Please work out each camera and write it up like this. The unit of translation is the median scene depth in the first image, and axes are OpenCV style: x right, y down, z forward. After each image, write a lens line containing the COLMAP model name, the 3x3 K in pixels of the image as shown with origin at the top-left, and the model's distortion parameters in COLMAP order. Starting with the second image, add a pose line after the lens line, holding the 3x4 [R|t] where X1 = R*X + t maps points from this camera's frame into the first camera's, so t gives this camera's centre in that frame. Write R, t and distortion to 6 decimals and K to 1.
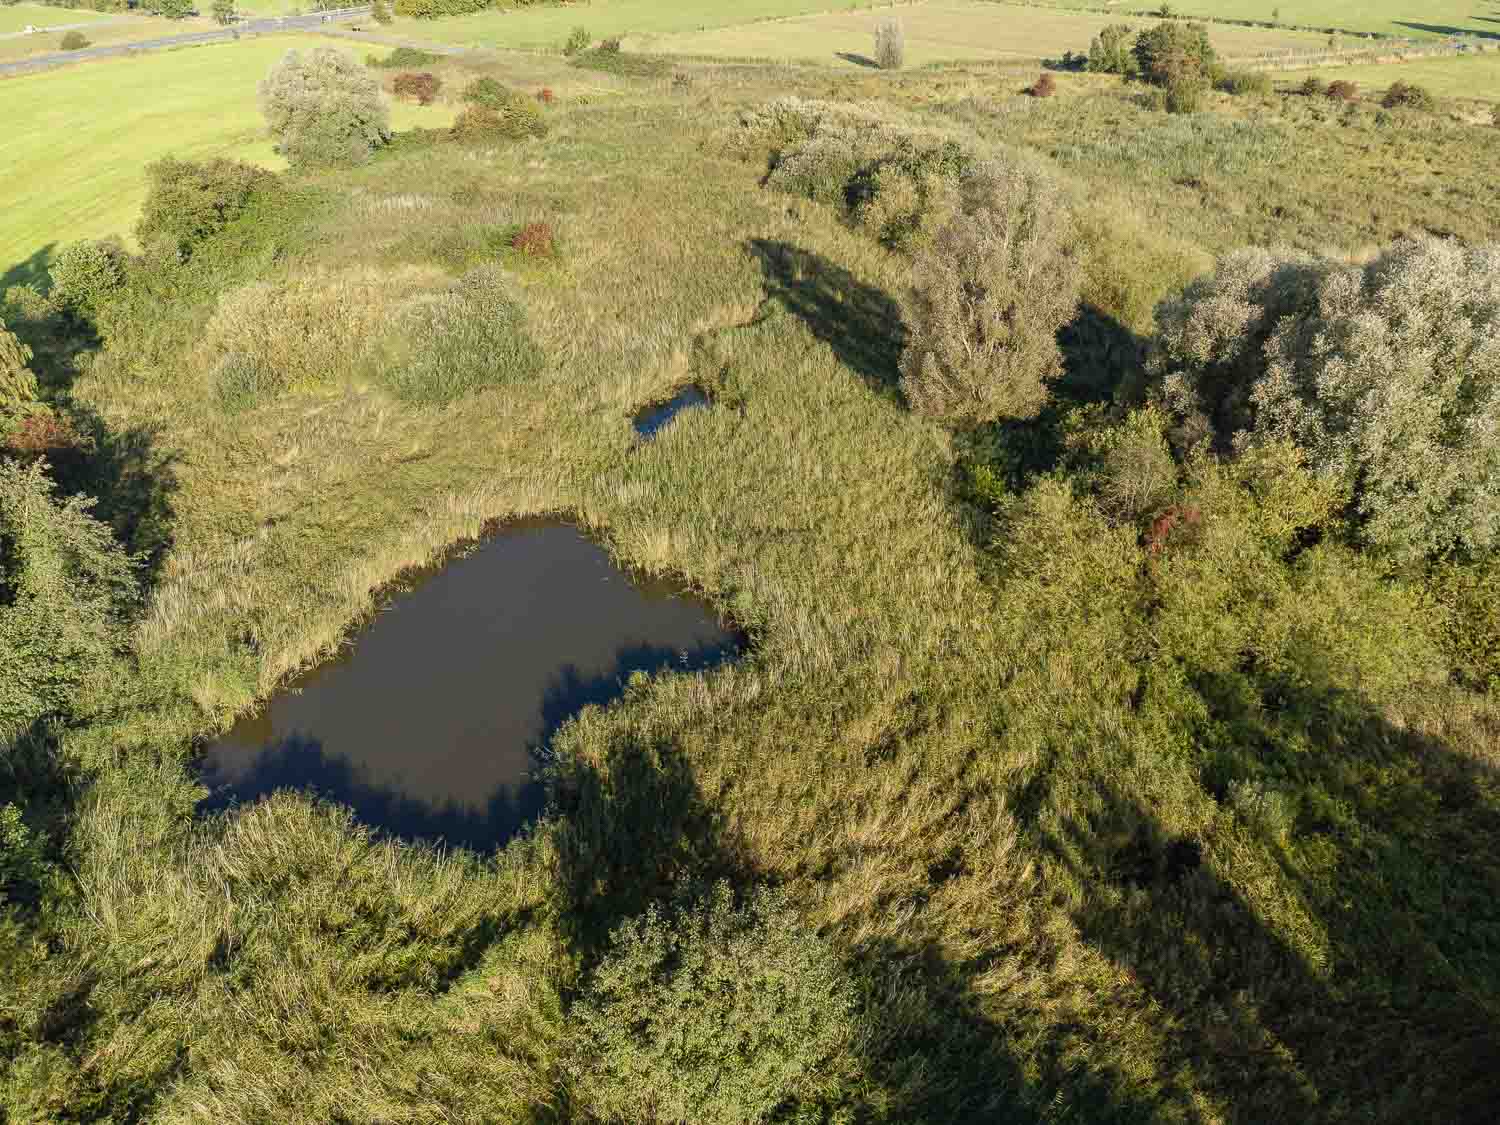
lens RADIAL K [[1118.8, 0, 745.6], [0, 1118.8, 568.7], [0, 0, 1]] dist [0.011835, 0.010979]
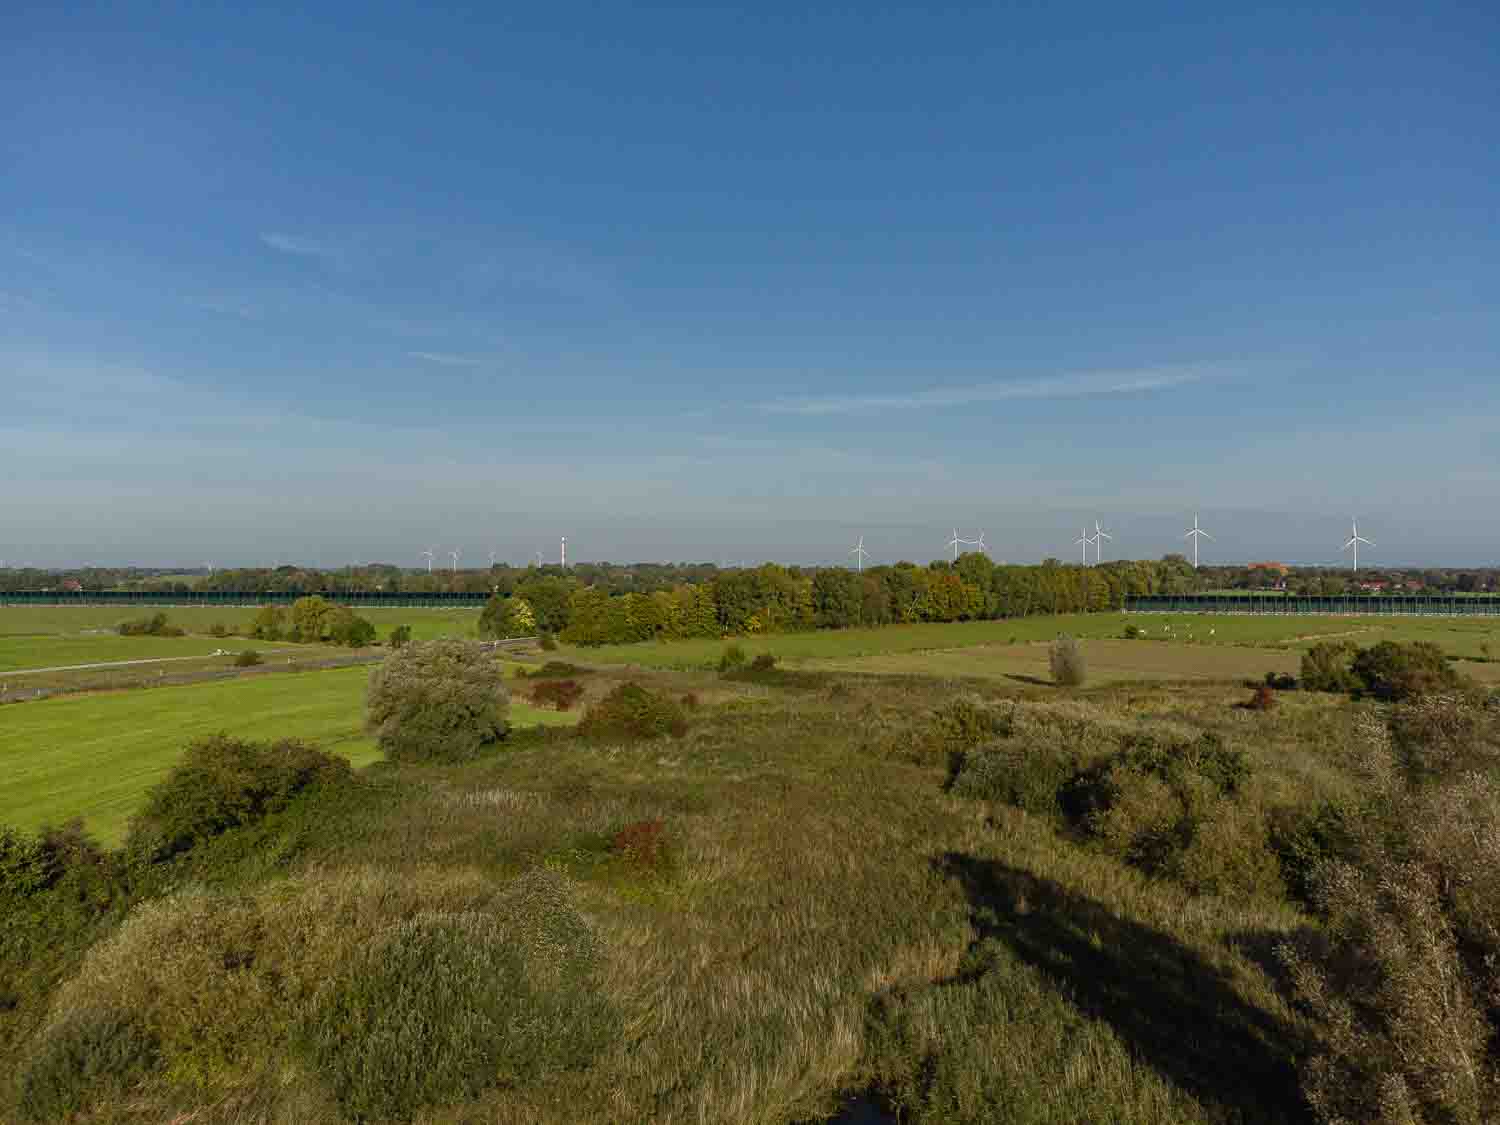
lens RADIAL K [[1118.8, 0, 747.1], [0, 1118.8, 569.8], [0, 0, 1]] dist [0.011835, 0.010979]
pose [[0.991771, -0.003414, -0.127981, -0.029421], [-0.064180, 0.851709, -0.520071, -0.079384], [0.110778, 0.524005, 0.844481, 0.334917]]
